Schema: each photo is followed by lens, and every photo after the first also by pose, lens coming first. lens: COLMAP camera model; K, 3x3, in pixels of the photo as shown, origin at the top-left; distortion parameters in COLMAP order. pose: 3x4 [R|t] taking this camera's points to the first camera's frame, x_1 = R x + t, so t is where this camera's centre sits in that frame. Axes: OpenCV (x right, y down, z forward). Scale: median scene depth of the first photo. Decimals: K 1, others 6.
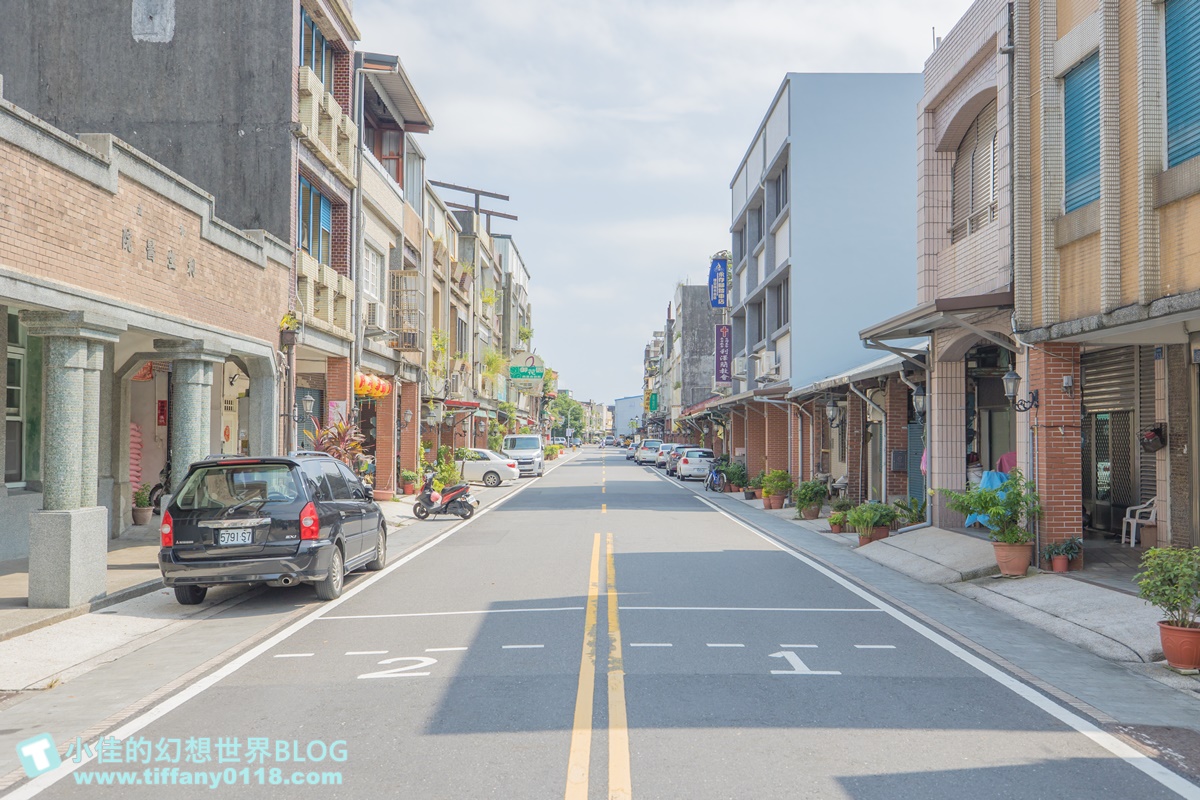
lens RADIAL K [[1111.3, 0, 600.6], [0, 1111.3, 400.8], [0, 0, 1]] dist [-0.005041, 0.000000]
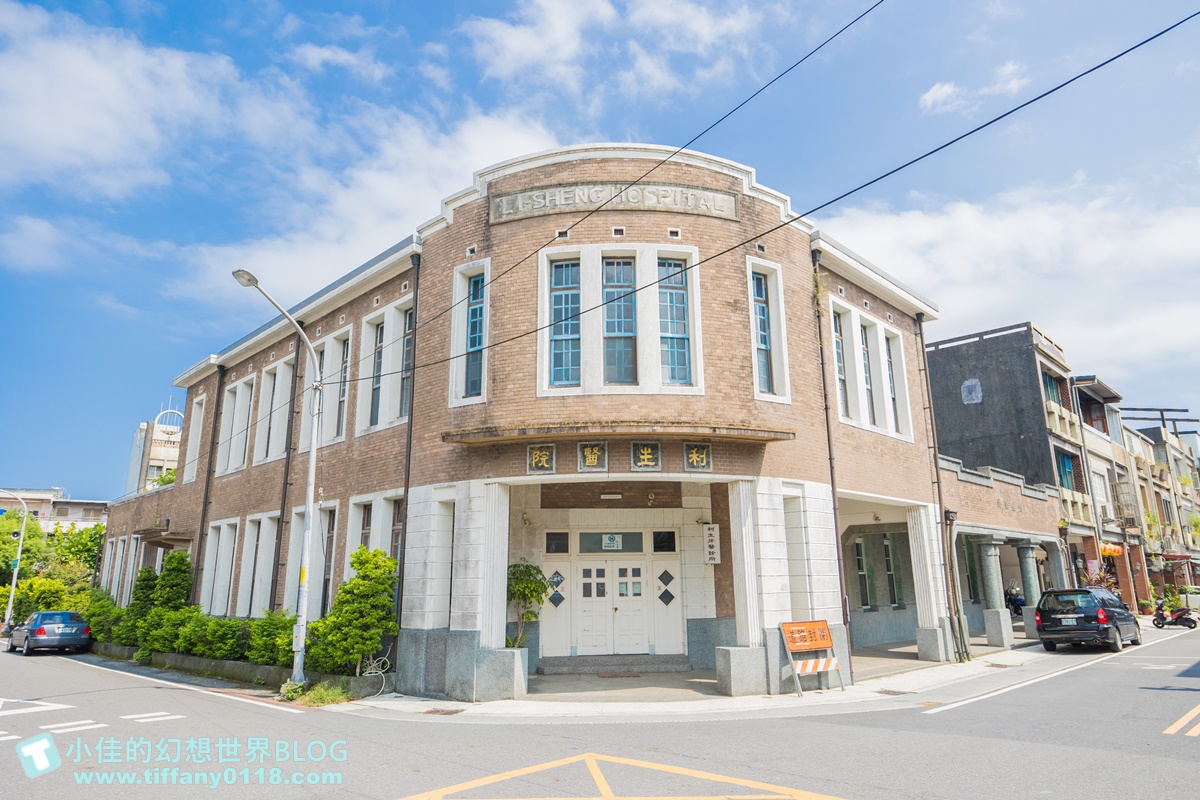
lens RADIAL K [[748.4, 0, 600.5], [0, 748.4, 399.5], [0, 0, 1]] dist [0.004197, -0.000578]
pose [[0.713312, -0.180327, -0.677250, 0.076376], [0.038049, 0.974871, -0.219498, -0.017277], [0.699813, 0.130802, 0.702248, -0.496058]]
